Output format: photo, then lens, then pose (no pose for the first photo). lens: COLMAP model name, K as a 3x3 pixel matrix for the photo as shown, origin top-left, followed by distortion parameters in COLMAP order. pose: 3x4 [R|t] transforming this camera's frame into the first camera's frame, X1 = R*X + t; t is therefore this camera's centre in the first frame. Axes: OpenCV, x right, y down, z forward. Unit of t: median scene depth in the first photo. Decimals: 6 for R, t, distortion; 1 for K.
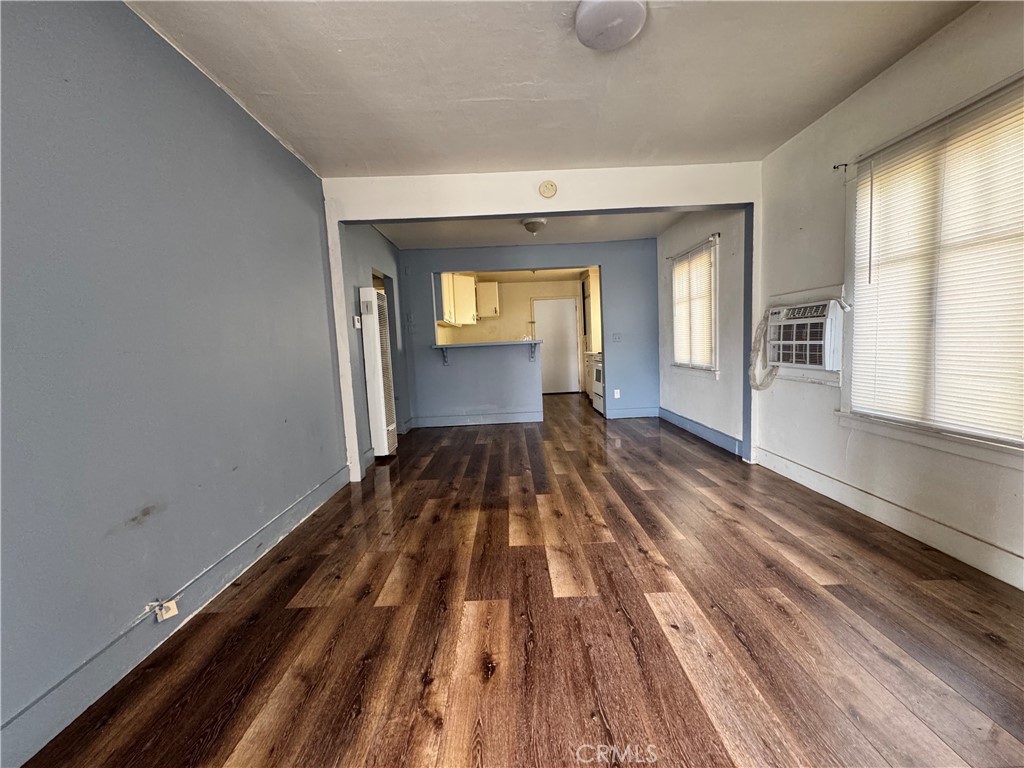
lens RADIAL K [[412.1, 0, 513.4], [0, 412.1, 380.4], [0, 0, 1]] dist [0.001496, 0.000276]
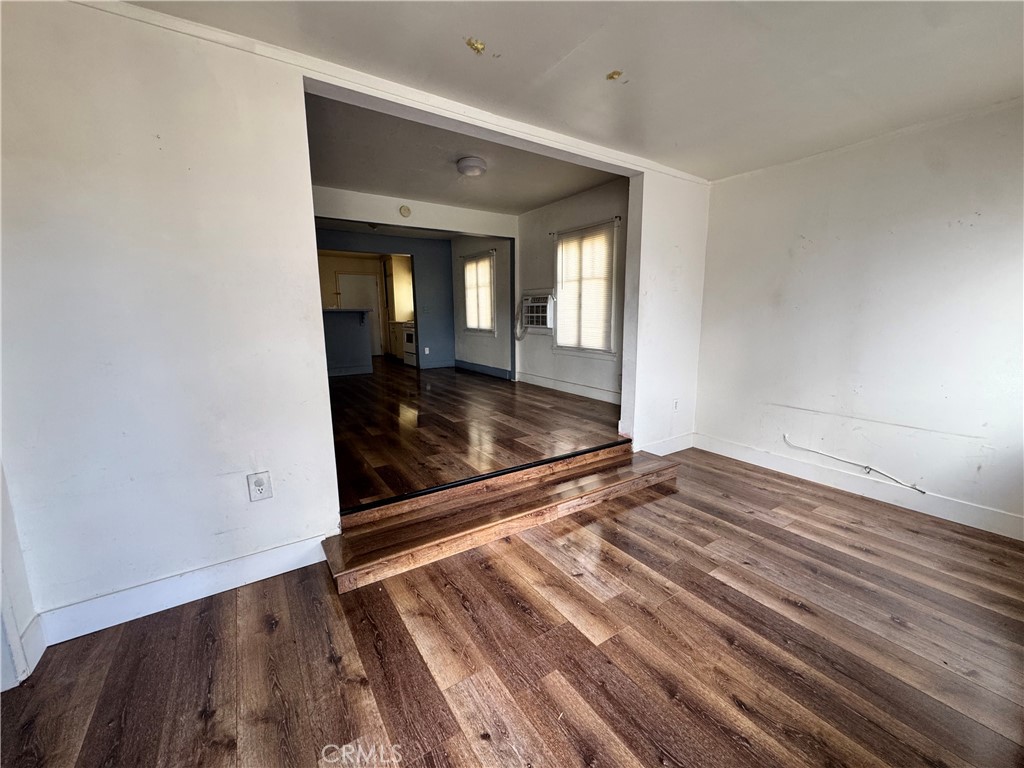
lens RADIAL K [[412.1, 0, 515.1], [0, 412.1, 383.3], [0, 0, 1]] dist [0.001496, 0.000276]
pose [[0.838231, -0.053177, 0.542716, -0.480332], [0.018227, 0.997410, 0.069577, 0.094574], [-0.545011, -0.048430, 0.837029, -0.611314]]
